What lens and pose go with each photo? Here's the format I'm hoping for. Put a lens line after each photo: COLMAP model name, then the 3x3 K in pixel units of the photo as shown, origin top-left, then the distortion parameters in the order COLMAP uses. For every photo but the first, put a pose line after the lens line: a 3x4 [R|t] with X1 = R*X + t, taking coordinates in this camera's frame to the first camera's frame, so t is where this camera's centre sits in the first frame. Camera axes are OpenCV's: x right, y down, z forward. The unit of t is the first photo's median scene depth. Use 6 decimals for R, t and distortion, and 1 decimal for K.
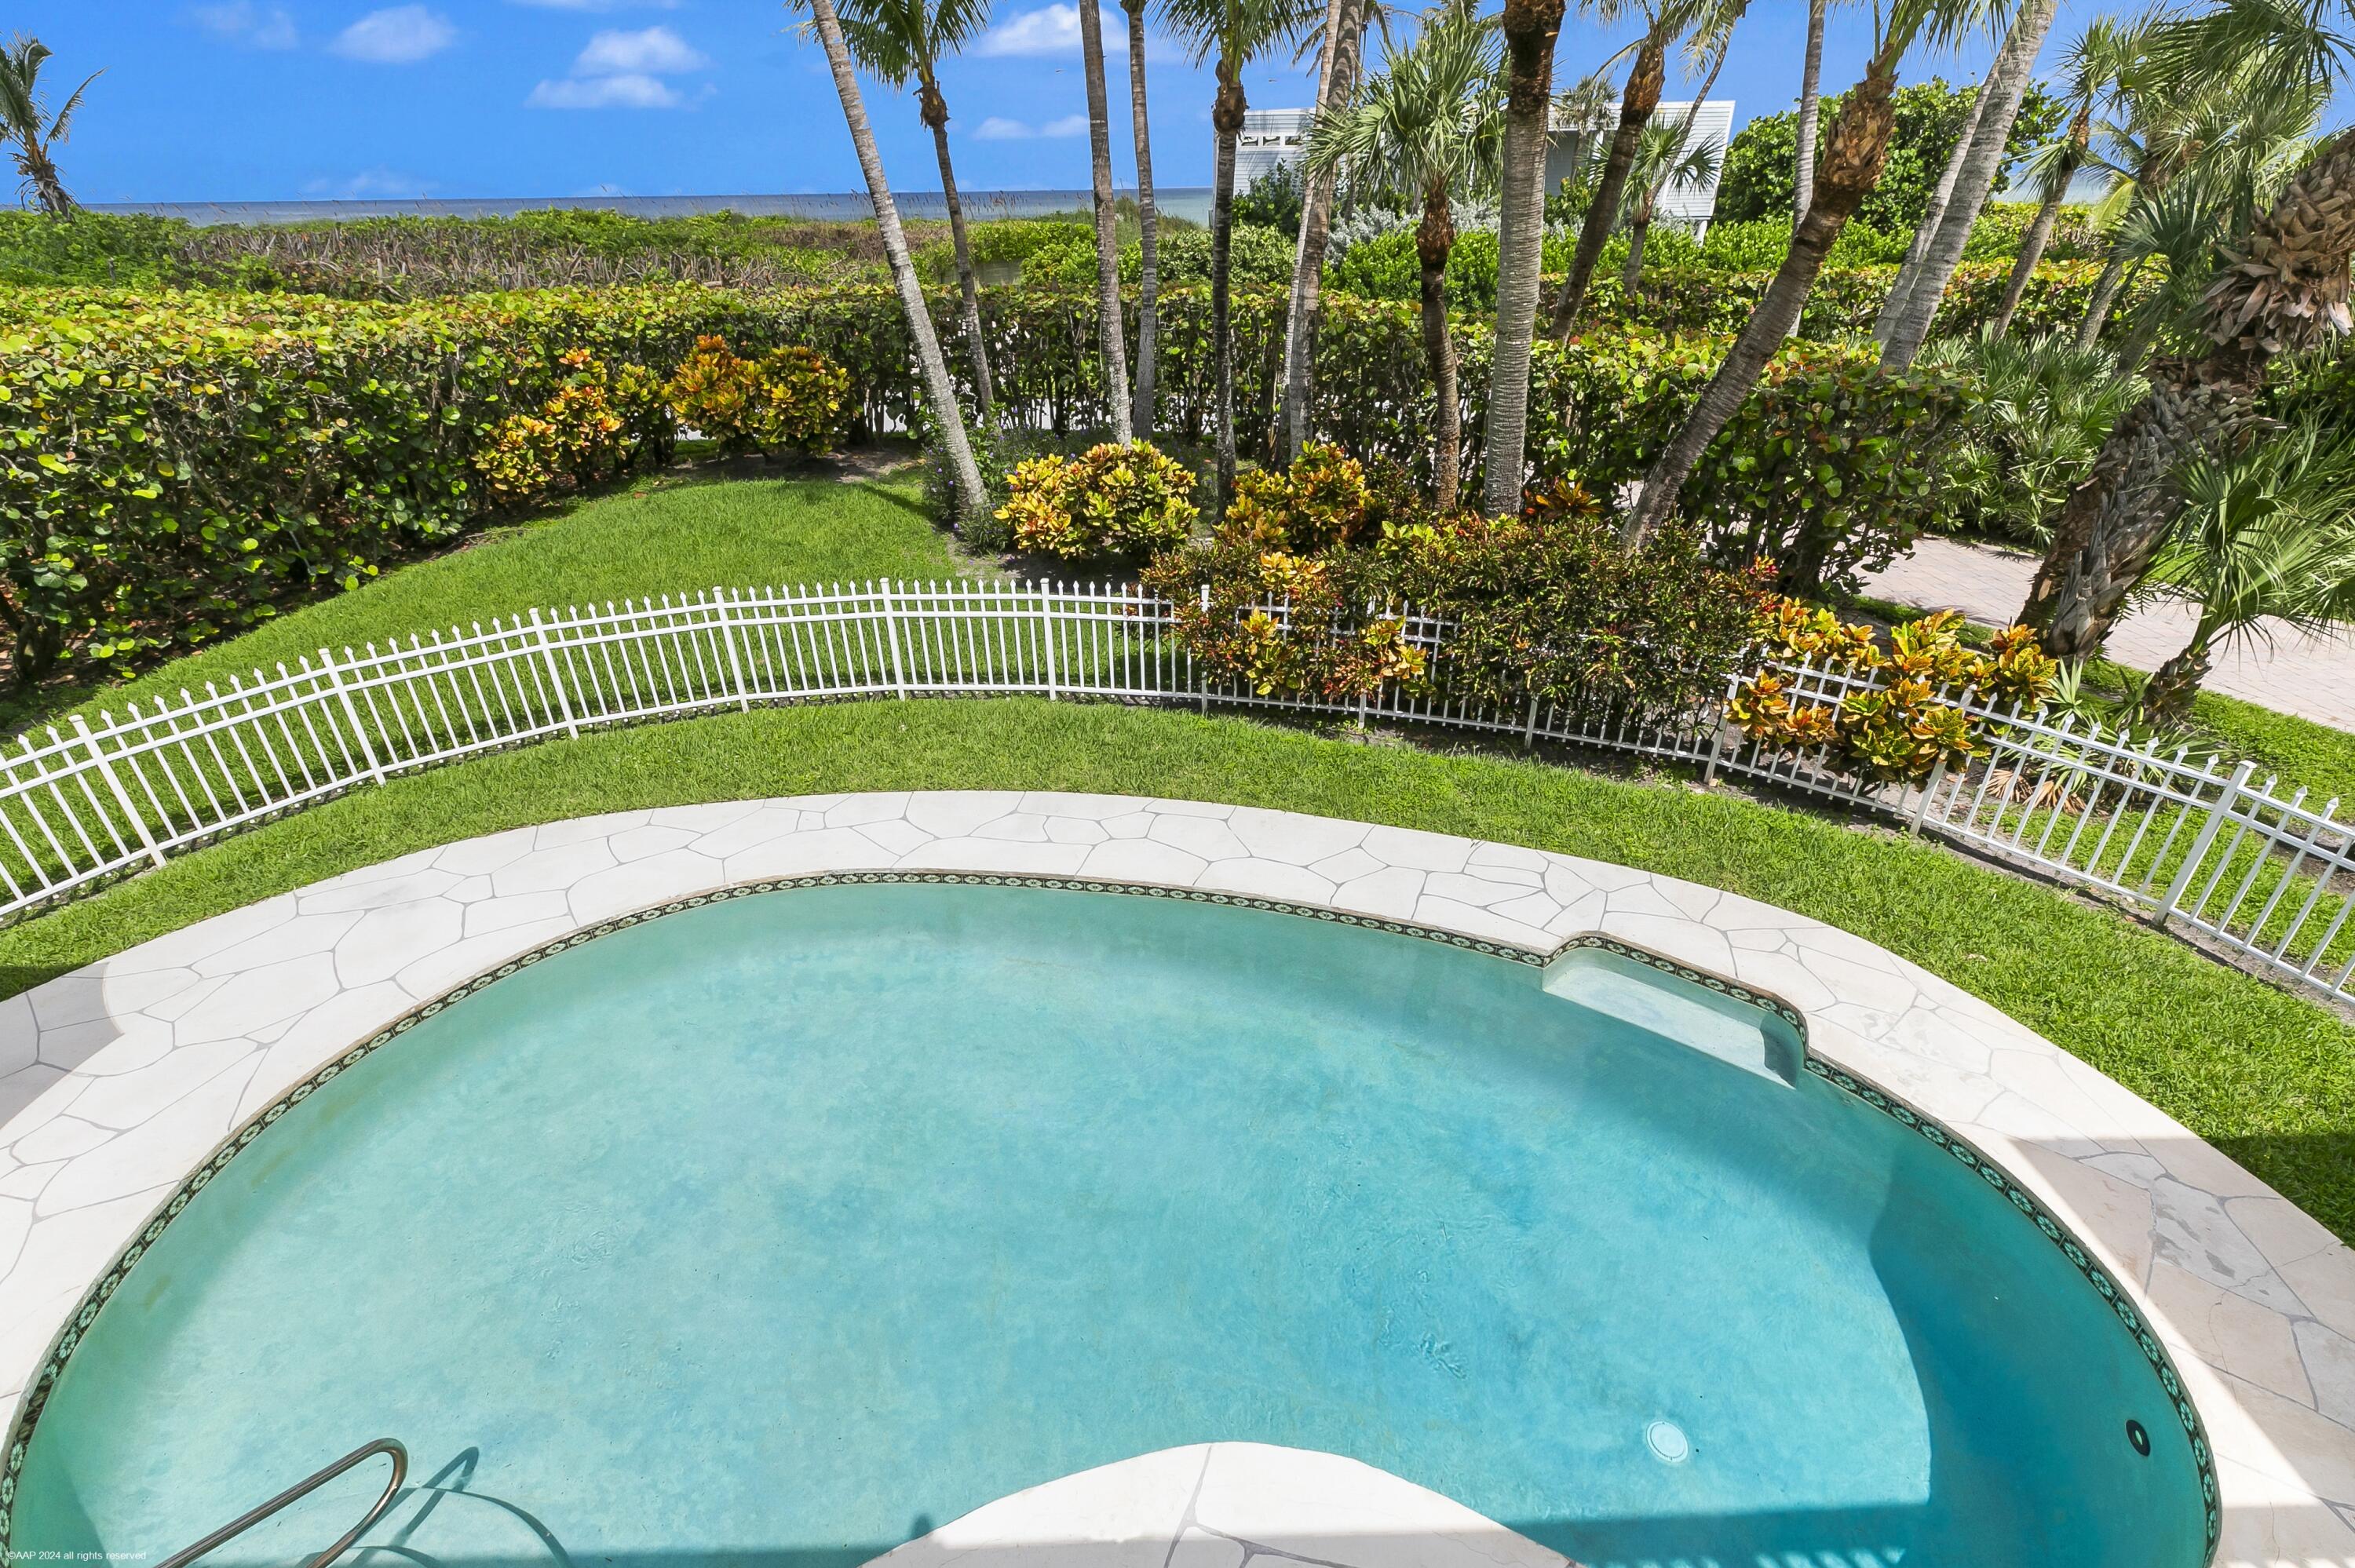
lens RADIAL K [[1077.8, 0, 1169.9], [0, 1077.8, 812.2], [0, 0, 1]] dist [-0.000944, 0.000932]
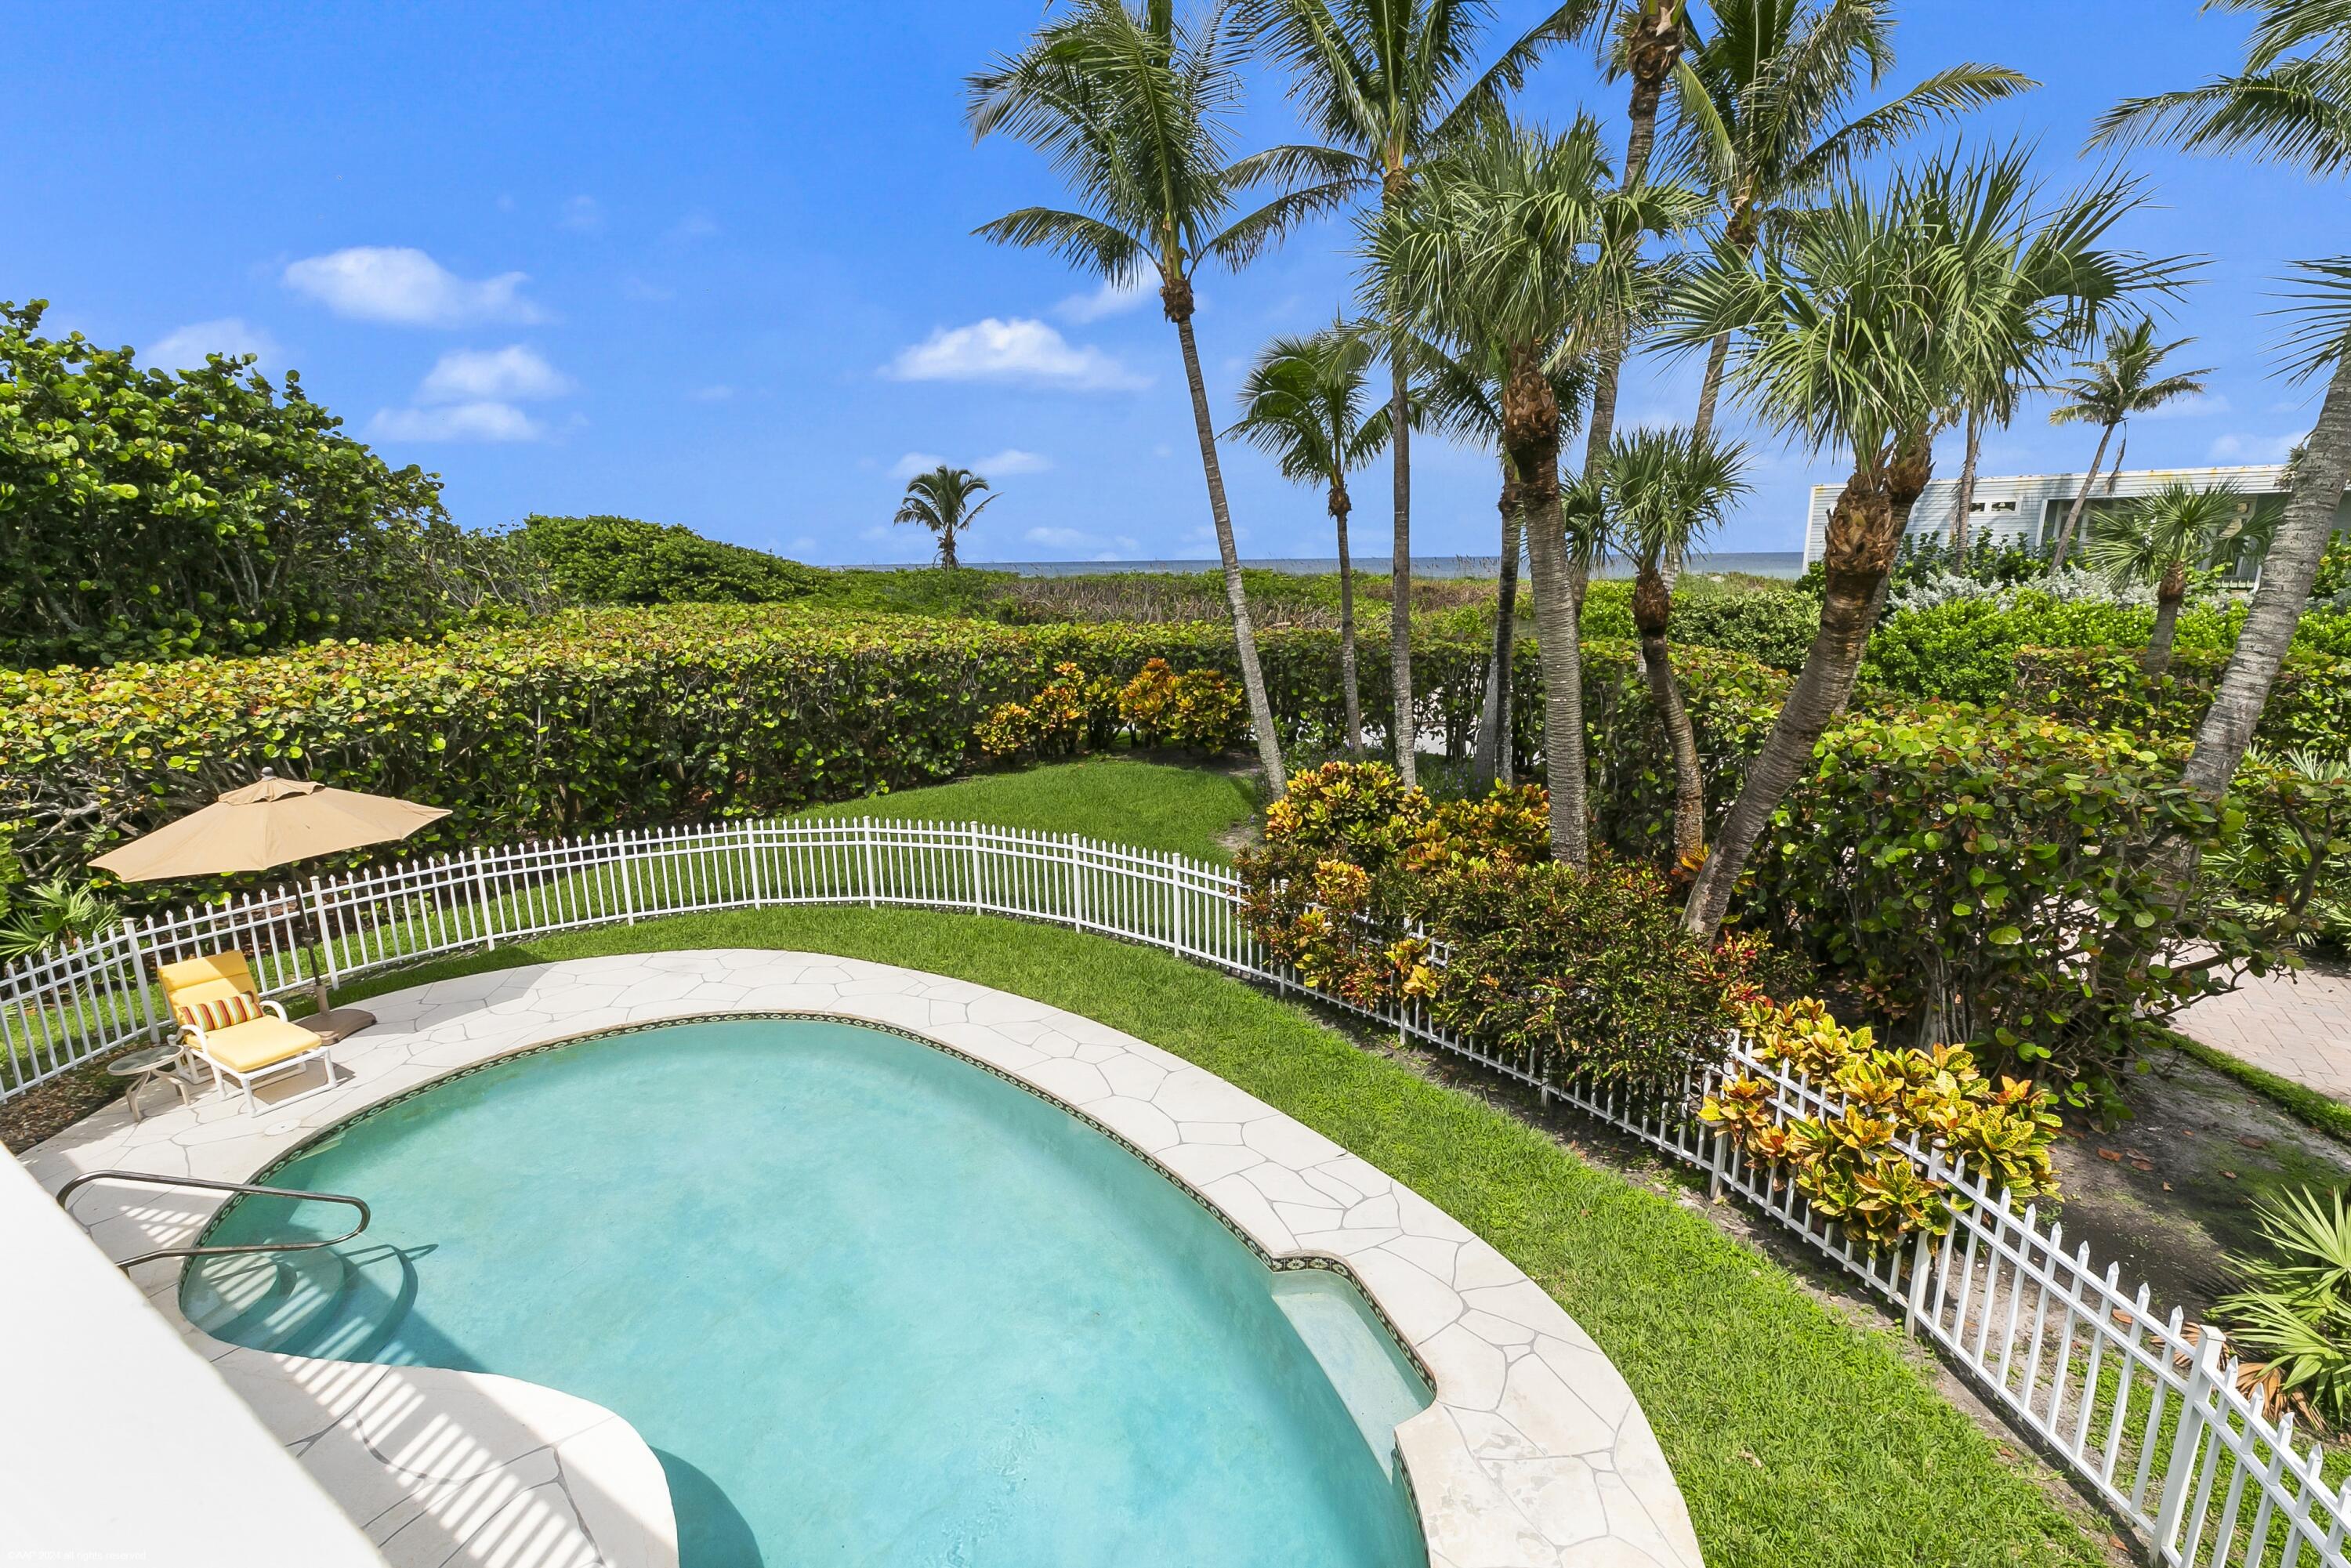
lens RADIAL K [[1076.0, 0, 1167.9], [0, 1076.0, 812.2], [0, 0, 1]] dist [-0.000944, 0.000932]
pose [[0.817311, 0.133000, -0.560637, 0.514996], [-0.286481, 0.938008, -0.195115, -0.021521], [0.499932, 0.320081, 0.804746, 0.014331]]
